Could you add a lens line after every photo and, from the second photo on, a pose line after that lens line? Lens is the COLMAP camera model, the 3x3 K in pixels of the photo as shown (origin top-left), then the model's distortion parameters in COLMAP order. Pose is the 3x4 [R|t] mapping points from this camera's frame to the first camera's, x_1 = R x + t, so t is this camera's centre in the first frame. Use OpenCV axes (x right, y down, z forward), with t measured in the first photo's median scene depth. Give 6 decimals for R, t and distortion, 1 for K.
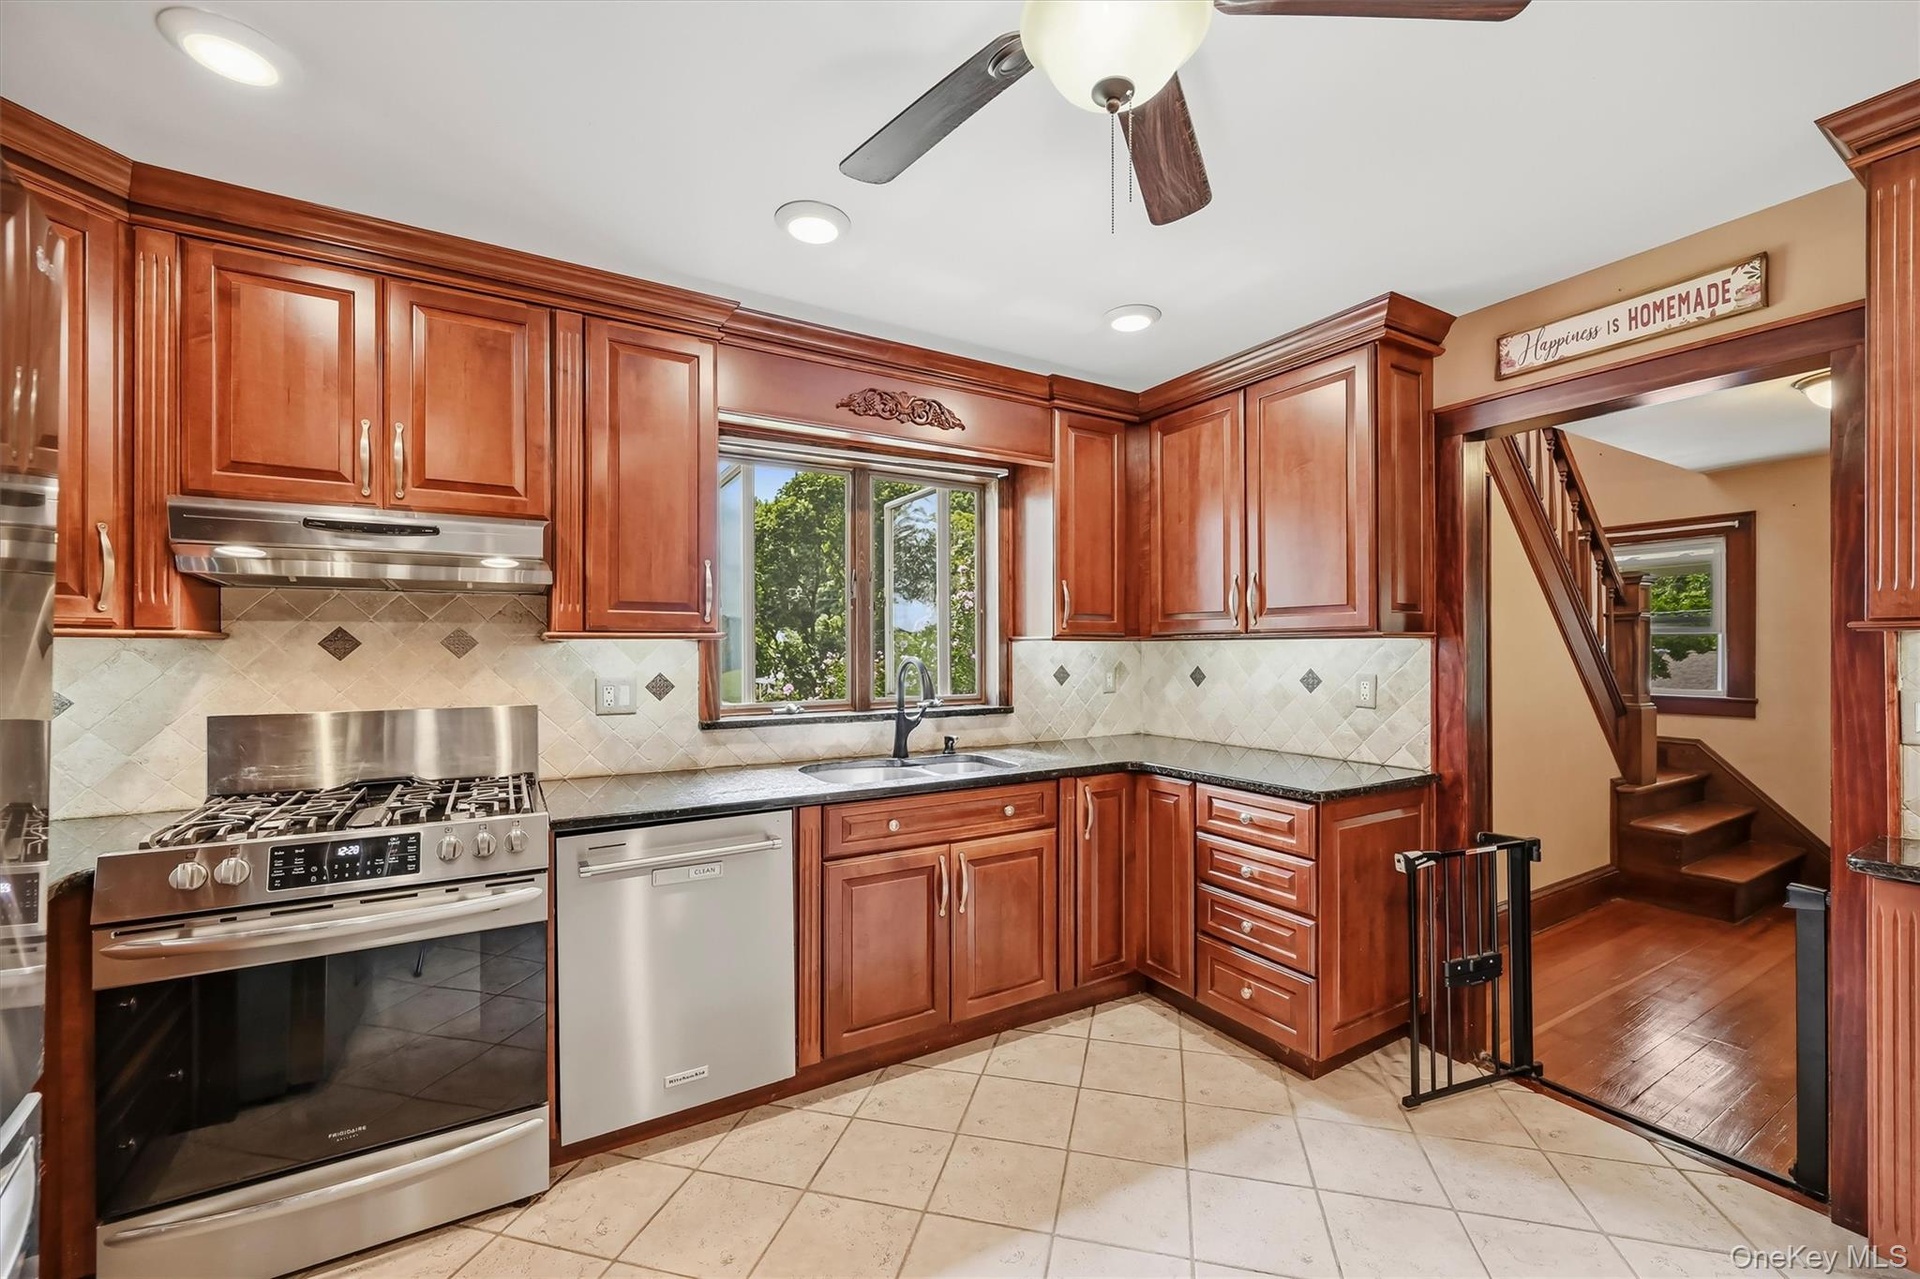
lens RADIAL K [[766.0, 0, 974.7], [0, 766.0, 645.6], [0, 0, 1]] dist [0.000842, -0.000066]
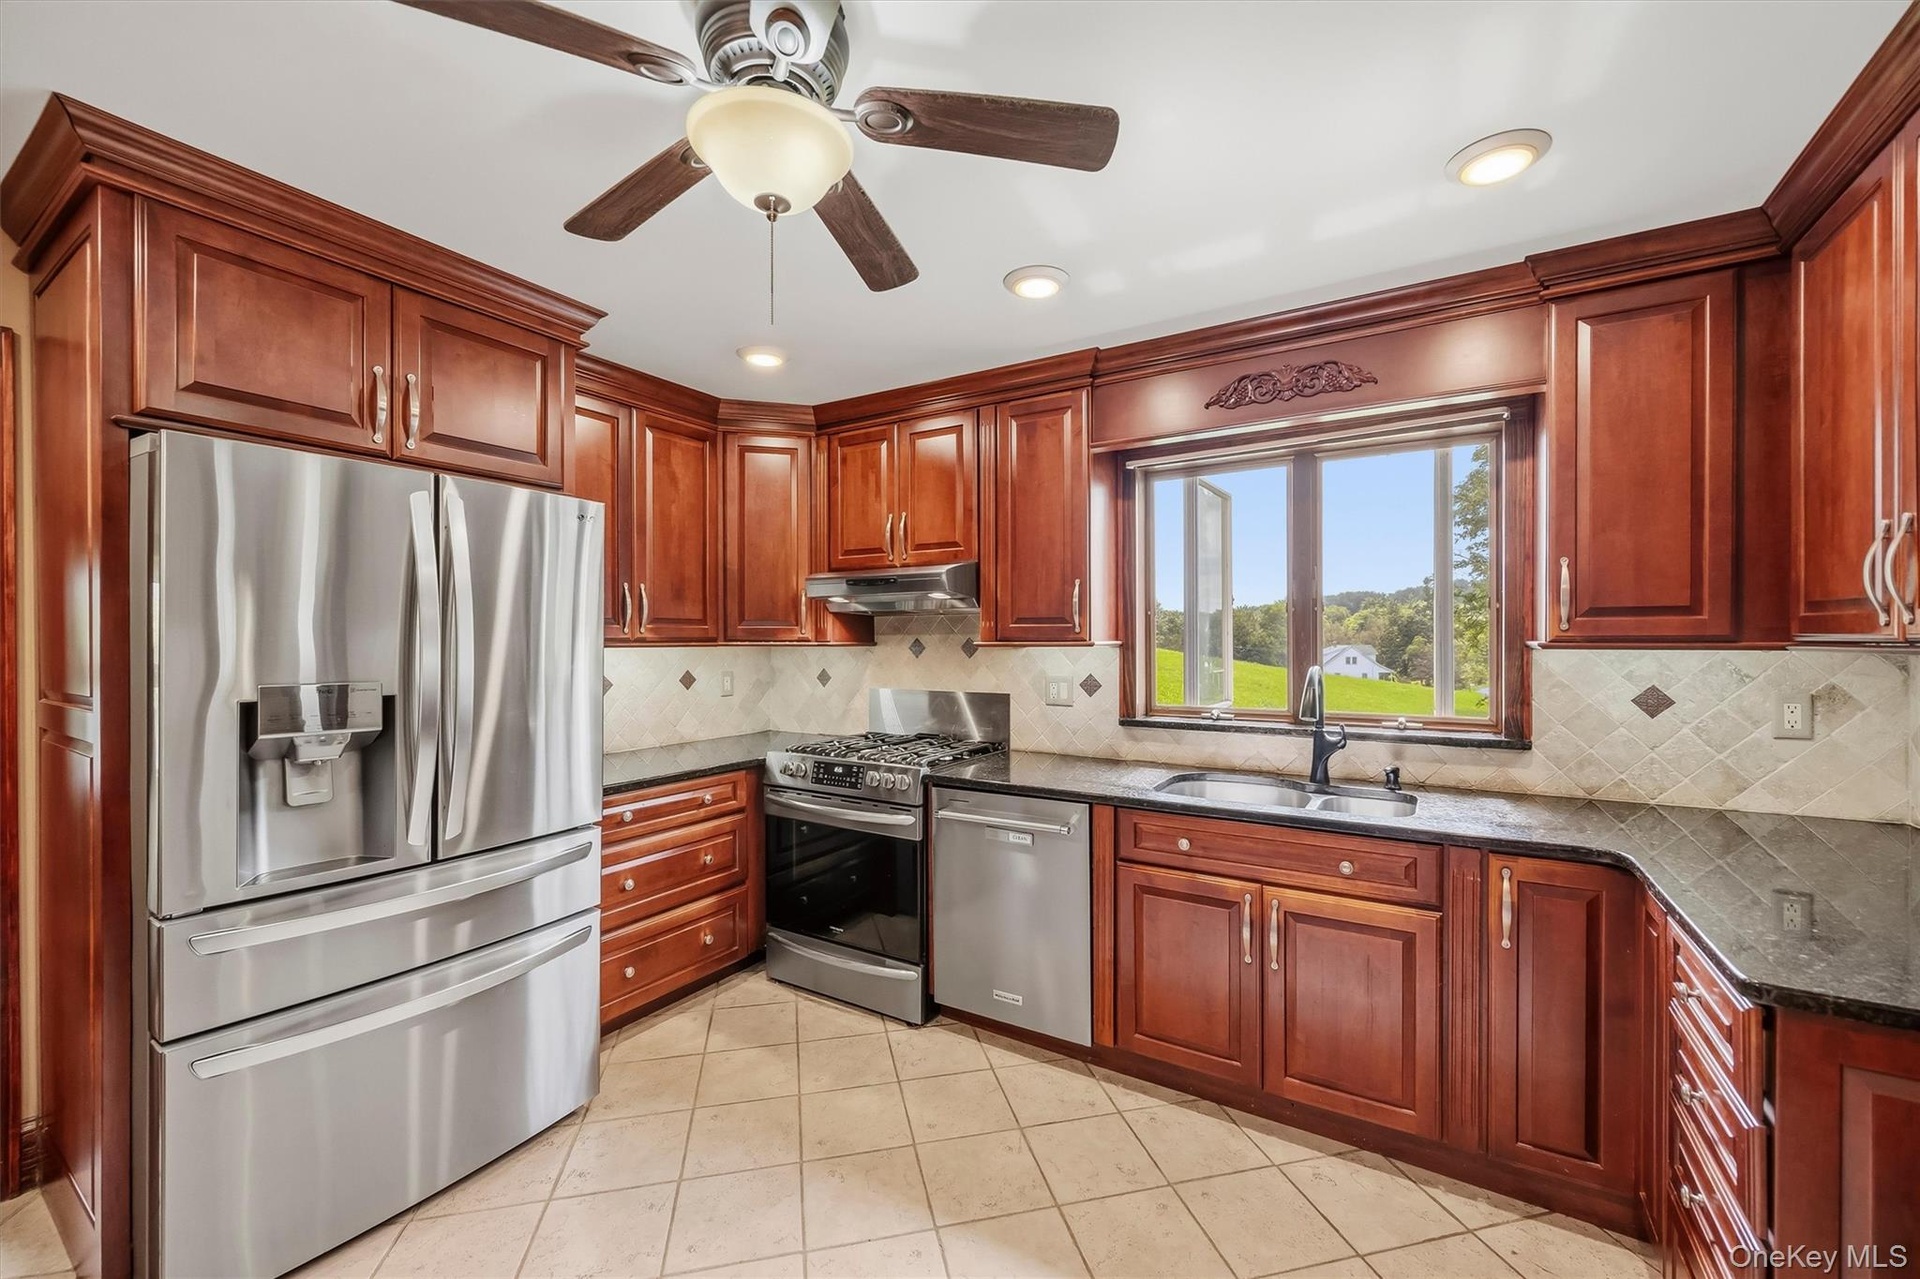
lens RADIAL K [[766.0, 0, 979.9], [0, 766.0, 638.6], [0, 0, 1]] dist [0.000842, -0.000066]
pose [[0.466793, 0.002603, -0.884363, 0.602744], [0.005166, 0.999971, 0.005670, -0.028210], [0.884352, -0.007216, 0.466766, 0.320071]]
